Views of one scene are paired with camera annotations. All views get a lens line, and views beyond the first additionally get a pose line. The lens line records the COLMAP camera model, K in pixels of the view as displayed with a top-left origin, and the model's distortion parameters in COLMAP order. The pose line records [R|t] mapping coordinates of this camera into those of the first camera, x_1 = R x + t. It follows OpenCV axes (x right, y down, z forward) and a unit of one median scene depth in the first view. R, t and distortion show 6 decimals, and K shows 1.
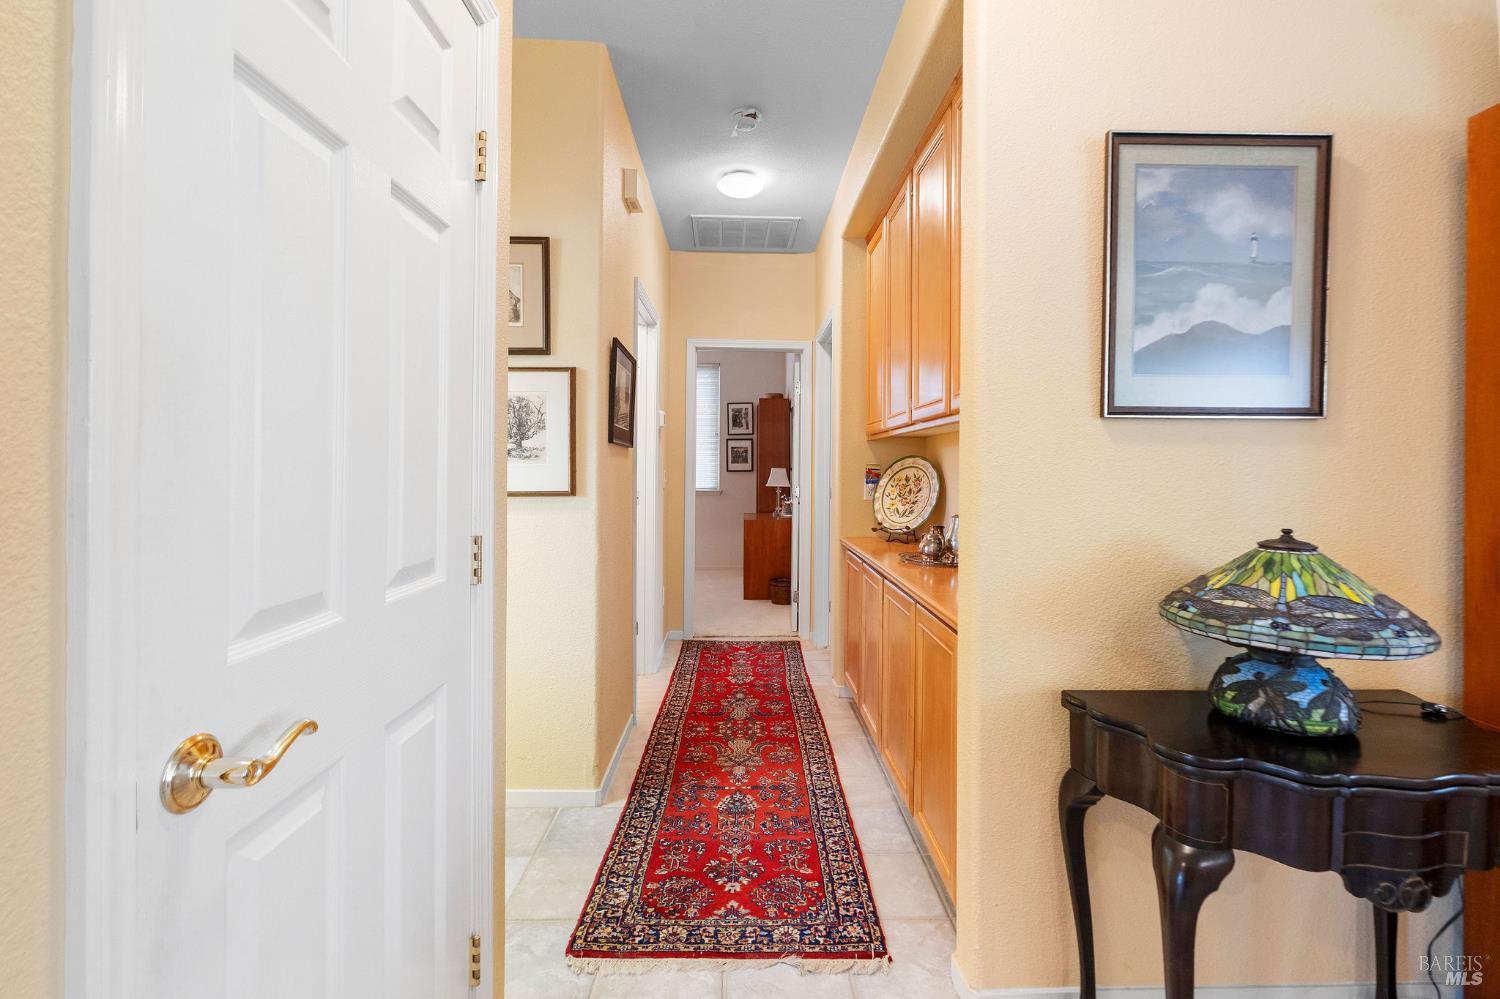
lens RADIAL K [[684.7, 0, 751.9], [0, 684.7, 488.2], [0, 0, 1]] dist [-0.014985, 0.001930]
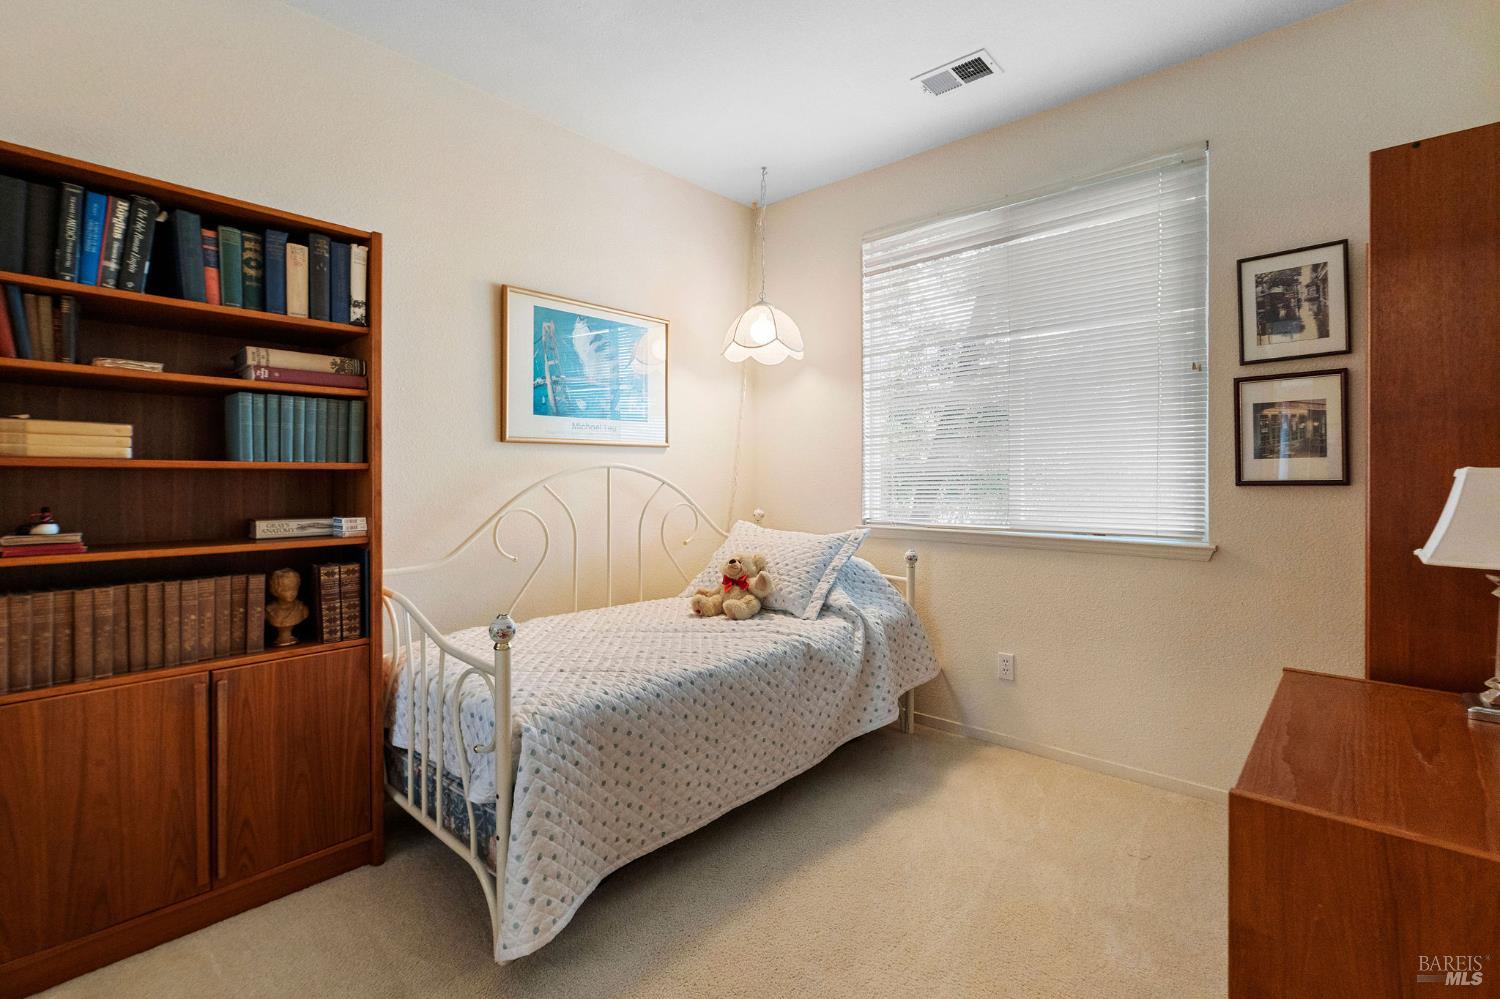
lens RADIAL K [[684.7, 0, 747.9], [0, 684.7, 489.1], [0, 0, 1]] dist [-0.014985, 0.001930]
pose [[0.739085, -0.004428, -0.673598, 0.006069], [-0.006111, 0.999893, -0.013278, -0.017636], [0.673585, 0.013930, 0.738979, 0.632762]]
